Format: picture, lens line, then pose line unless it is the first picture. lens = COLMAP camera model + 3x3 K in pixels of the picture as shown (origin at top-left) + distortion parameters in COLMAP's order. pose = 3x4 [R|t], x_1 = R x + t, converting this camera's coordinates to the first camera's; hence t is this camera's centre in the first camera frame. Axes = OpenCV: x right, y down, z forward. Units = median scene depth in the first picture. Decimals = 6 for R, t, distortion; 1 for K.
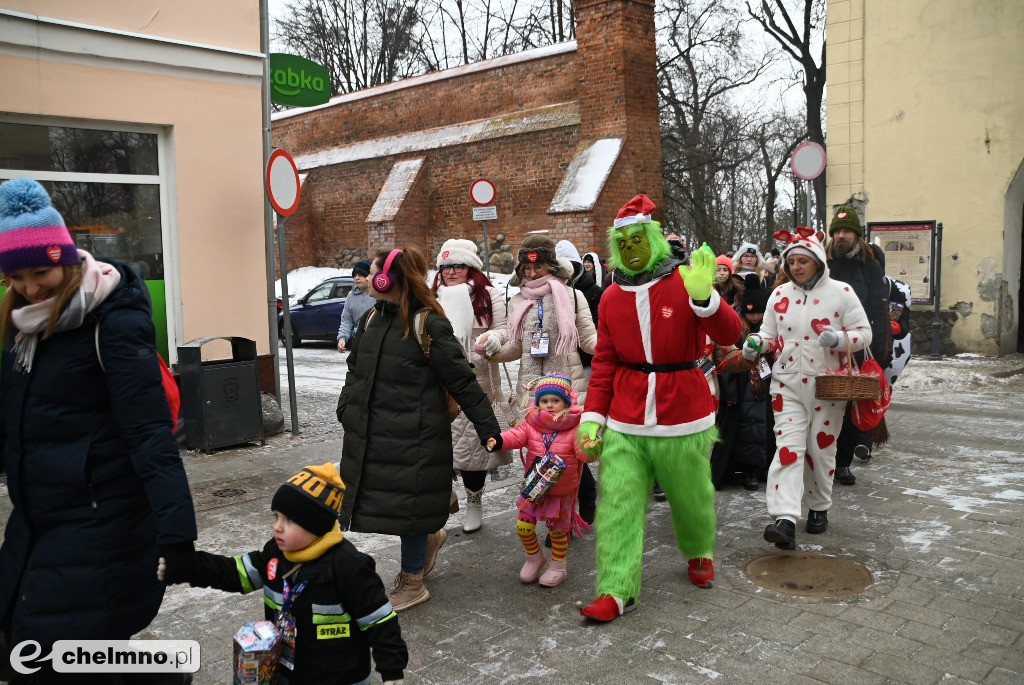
lens RADIAL K [[868.4, 0, 507.4], [0, 868.4, 346.9], [0, 0, 1]] dist [-0.156085, 0.149352]
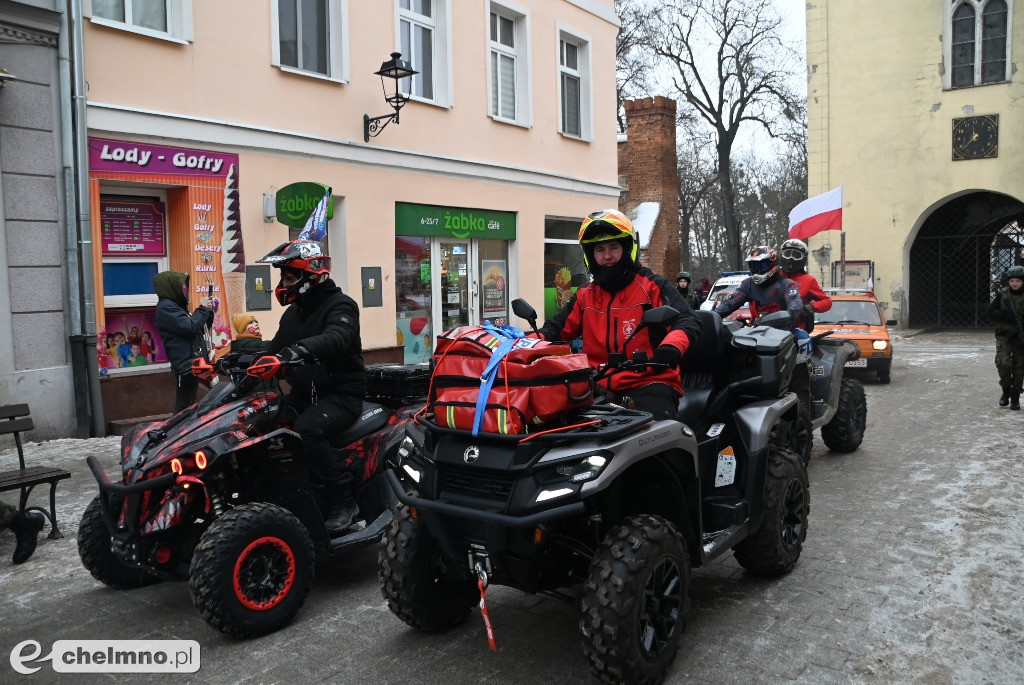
lens RADIAL K [[880.3, 0, 513.6], [0, 880.3, 339.5], [0, 0, 1]] dist [-0.156290, 0.139361]
pose [[0.984874, -0.008508, 0.173062, -0.404931], [0.014572, 0.999322, -0.033797, 0.054921], [-0.172658, 0.035807, 0.984331, -0.504768]]
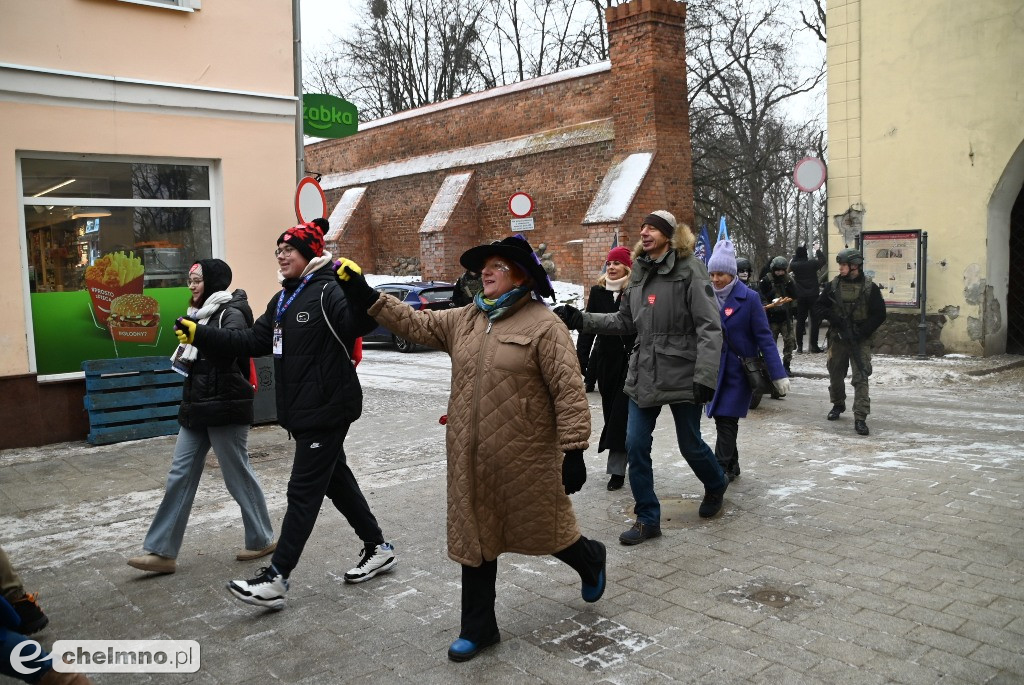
lens RADIAL K [[868.4, 0, 506.8], [0, 868.4, 349.5], [0, 0, 1]] dist [-0.156085, 0.149352]
pose [[0.996249, 0.003676, -0.086455, 0.047015], [-0.004148, 0.999977, -0.005288, 0.006491], [0.086433, 0.005627, 0.996242, -0.070438]]
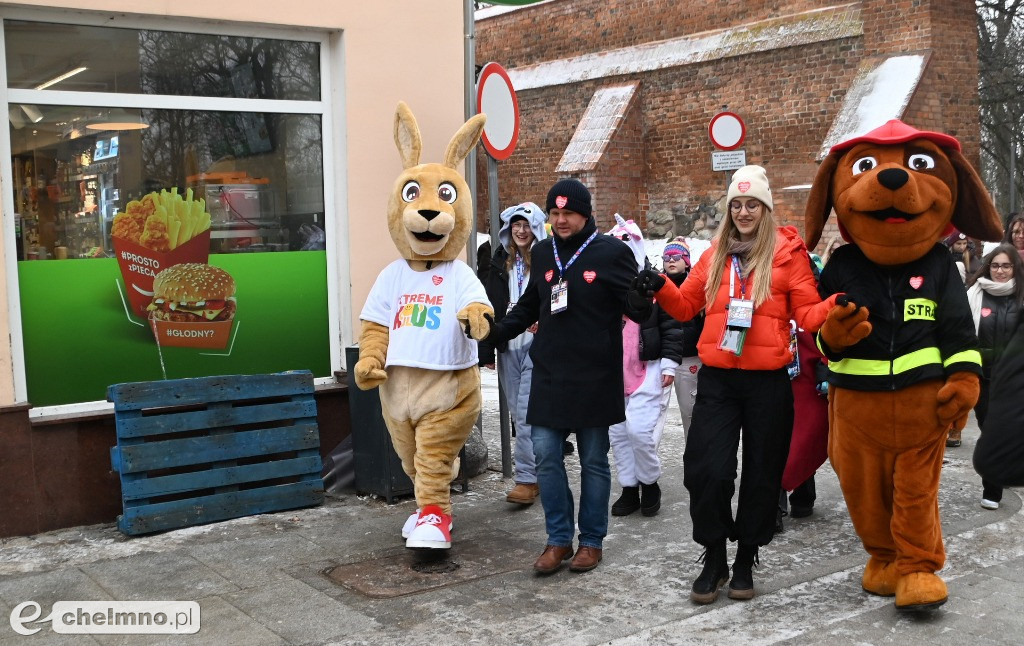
lens RADIAL K [[1169.5, 0, 574.5], [0, 1169.5, 356.0], [0, 0, 1]] dist [-0.115211, 0.000000]
pose [[0.992648, 0.018974, -0.119536, -0.034102], [-0.017587, 0.999765, 0.012654, -0.003220], [0.119748, -0.010459, 0.992749, 0.029628]]
